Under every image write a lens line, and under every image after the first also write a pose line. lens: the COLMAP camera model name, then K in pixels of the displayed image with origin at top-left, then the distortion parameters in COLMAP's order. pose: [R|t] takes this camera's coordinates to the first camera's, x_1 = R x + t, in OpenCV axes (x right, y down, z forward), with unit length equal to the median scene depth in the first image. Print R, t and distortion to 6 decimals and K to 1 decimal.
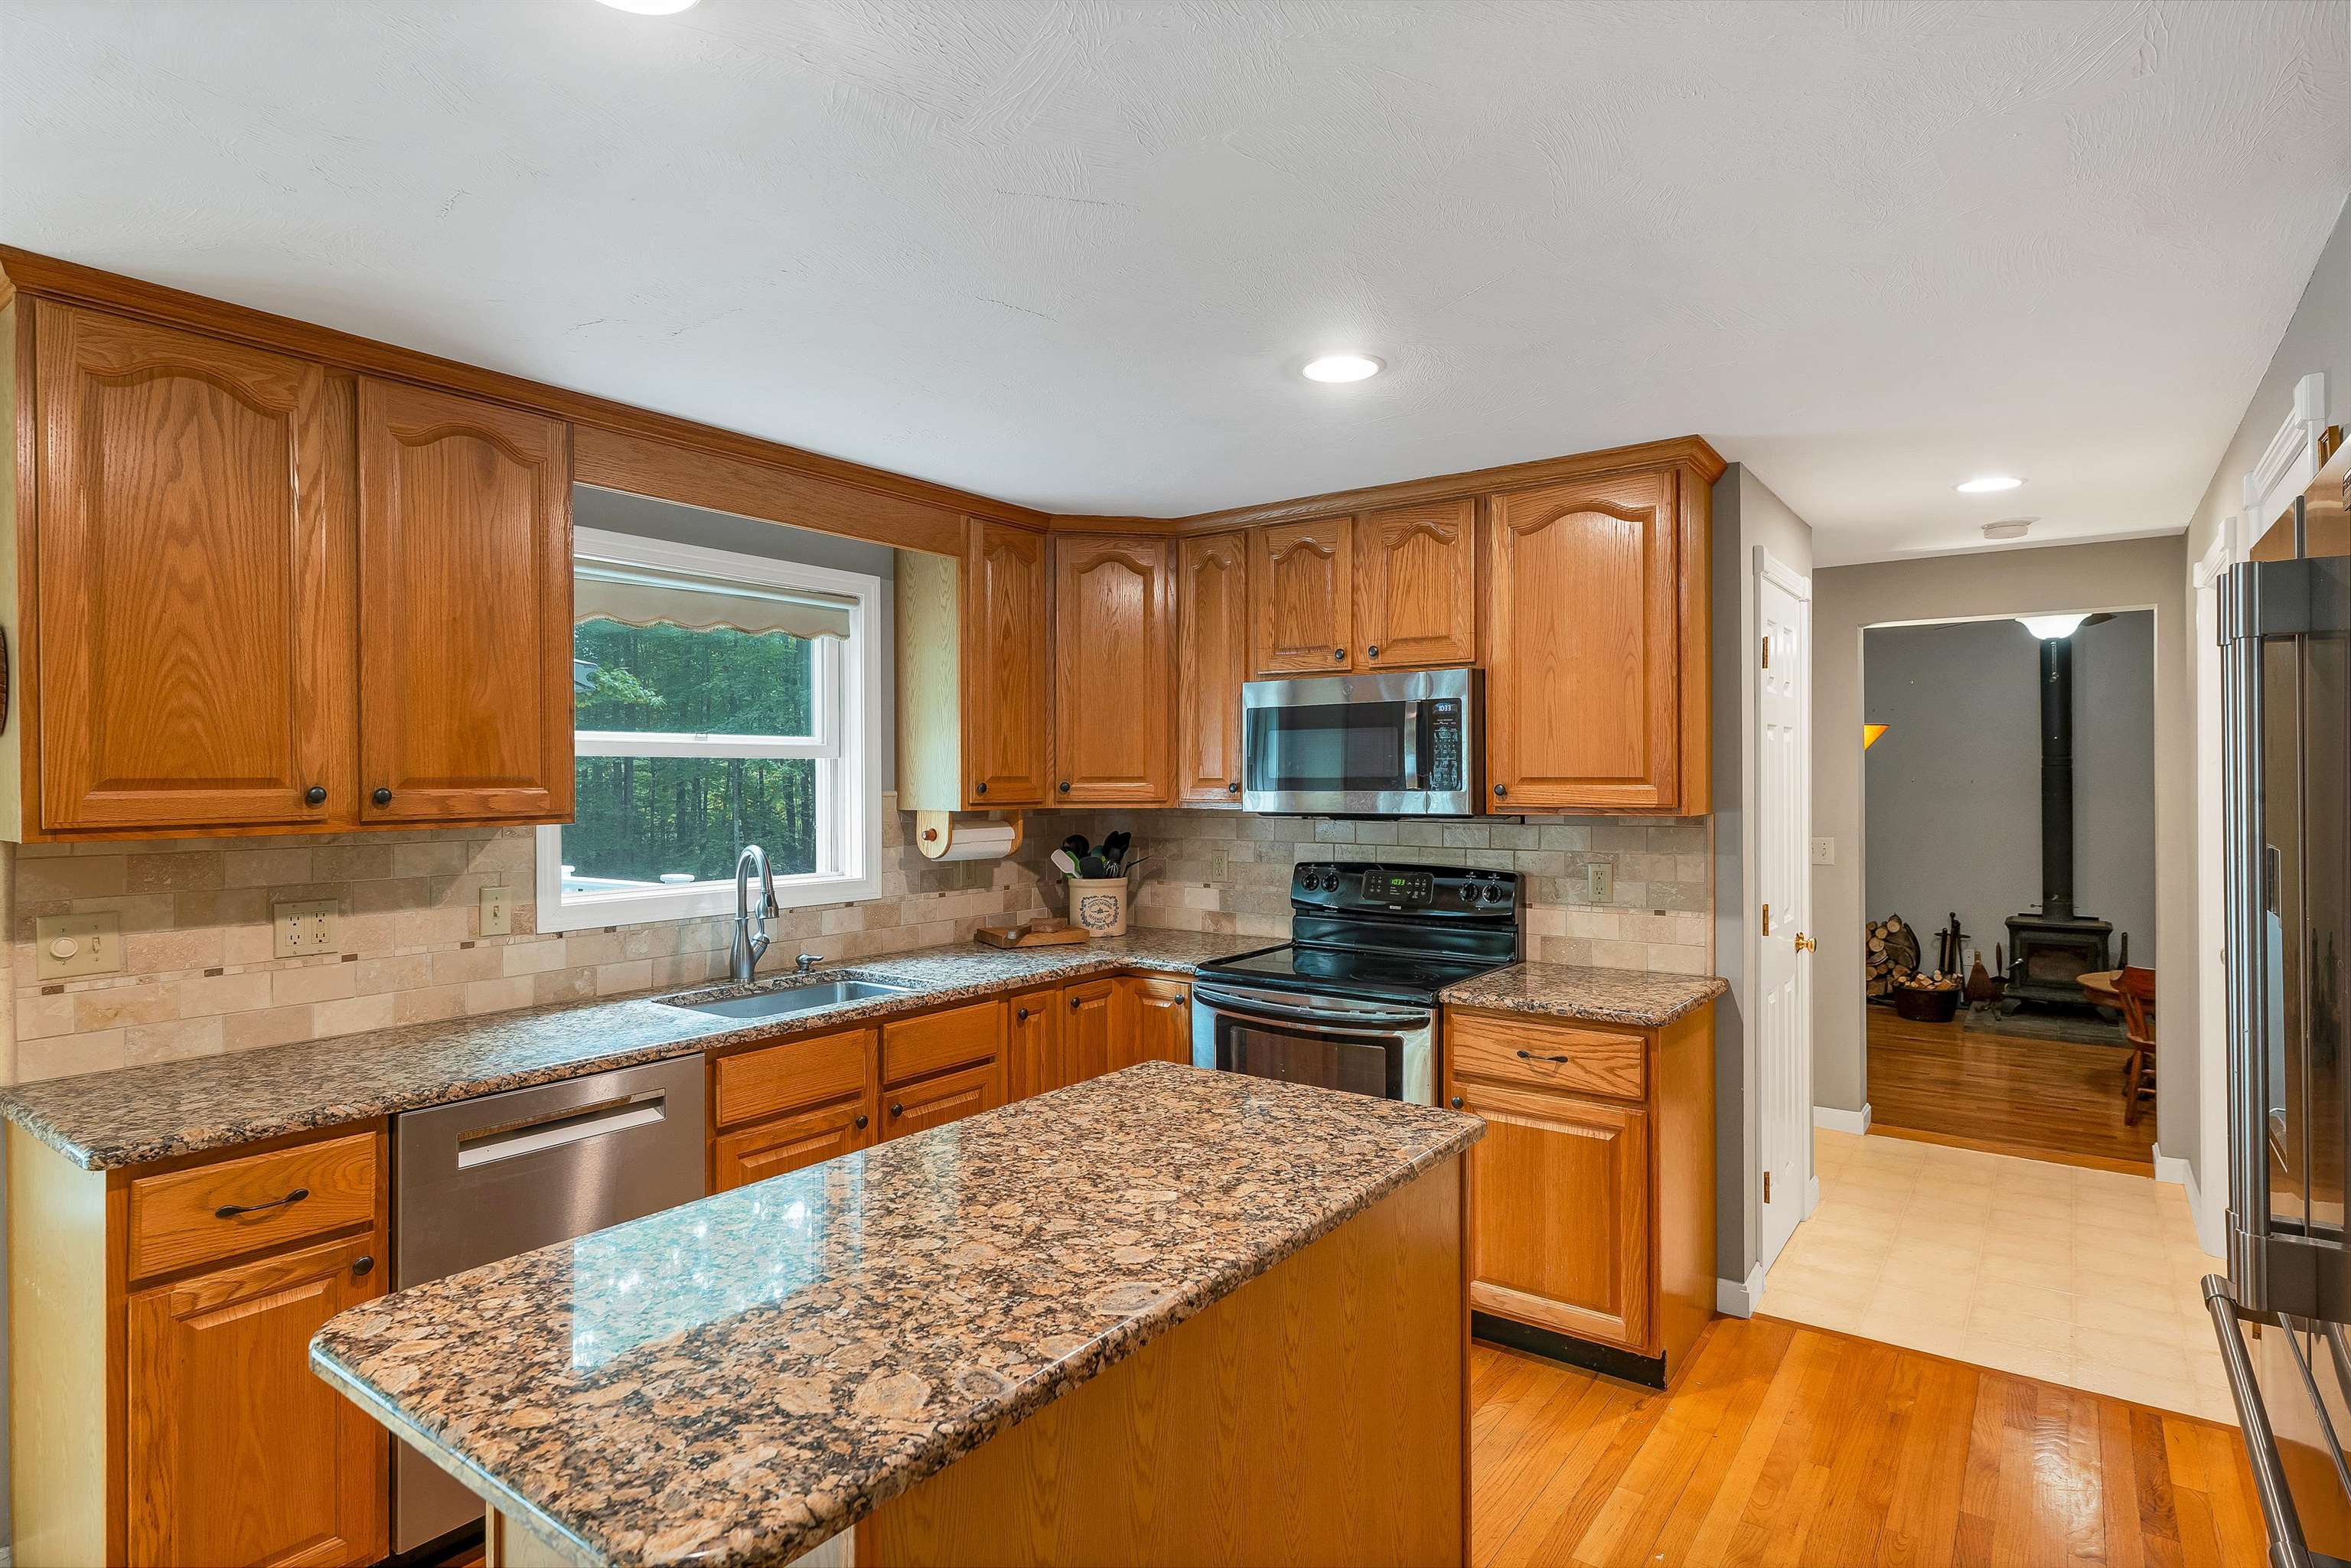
lens RADIAL K [[1213.1, 0, 1169.3], [0, 1213.1, 776.4], [0, 0, 1]] dist [0.001034, 0.000148]
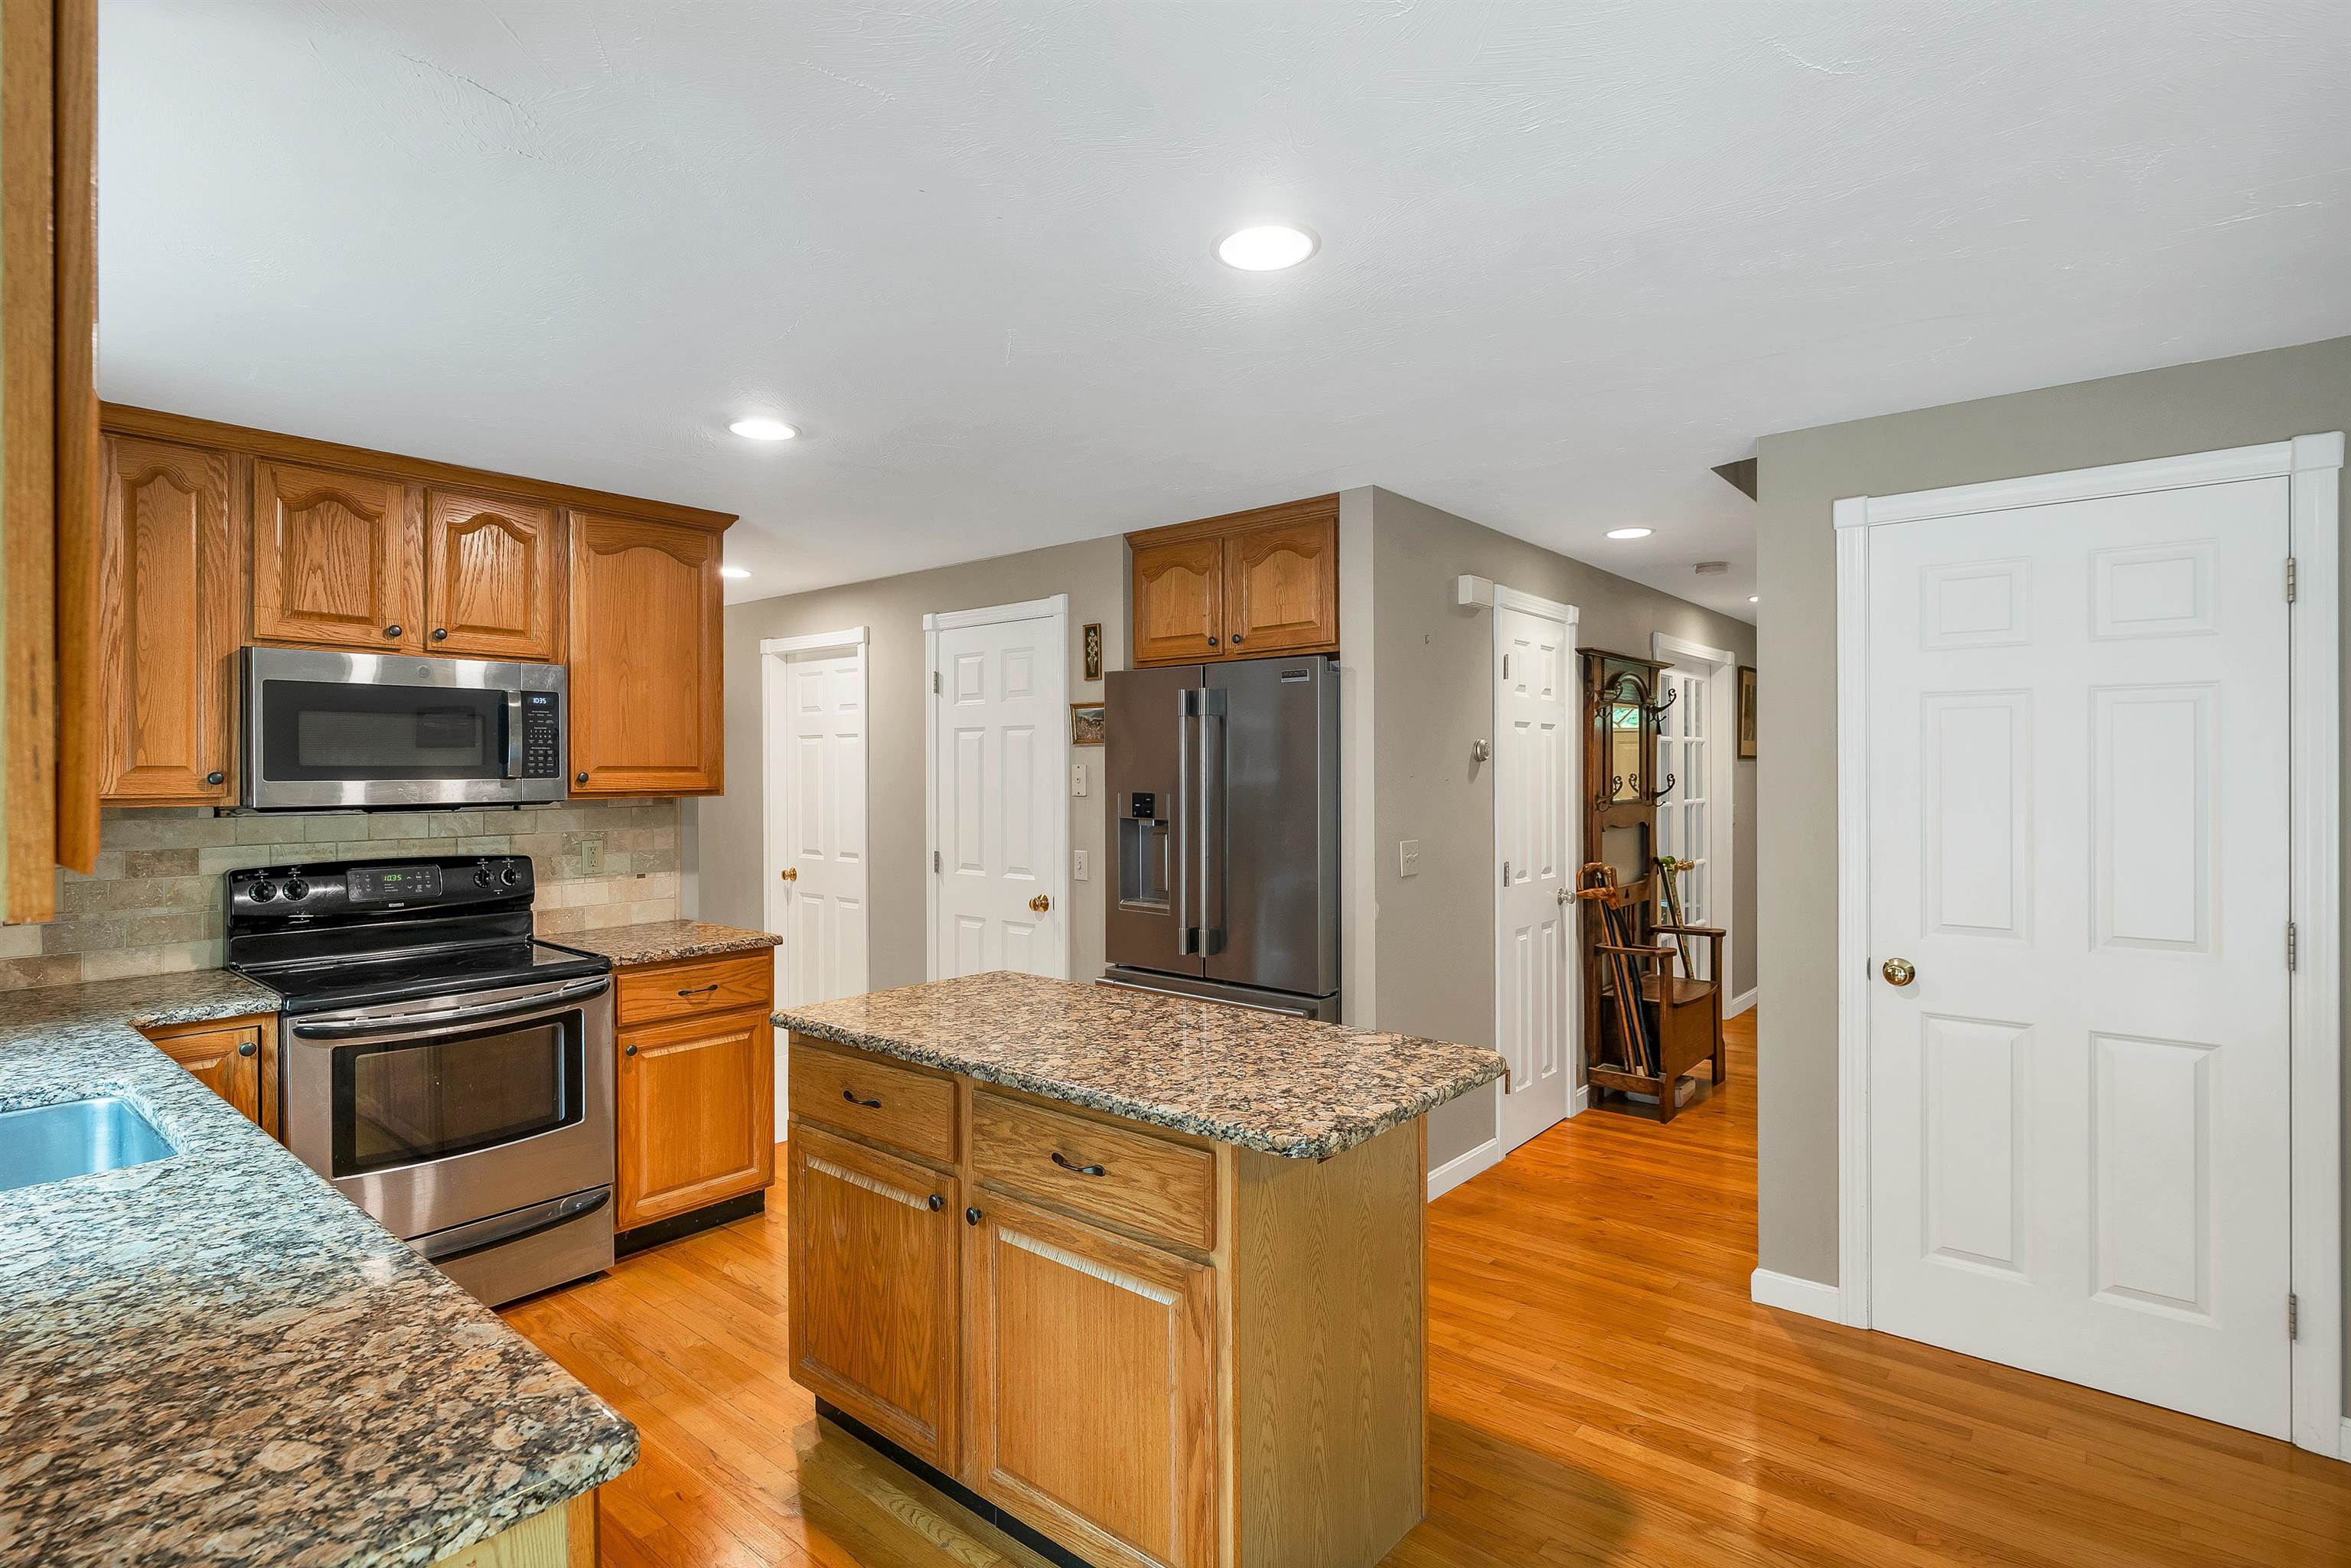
lens RADIAL K [[1144.2, 0, 1173.4], [0, 1144.2, 773.2], [0, 0, 1]] dist [0.001951, -0.000487]
pose [[0.066450, 0.000018, 0.997790, -0.958407], [0.000573, 1.000000, -0.000056, 0.010103], [-0.997790, 0.000576, 0.066450, 0.501562]]
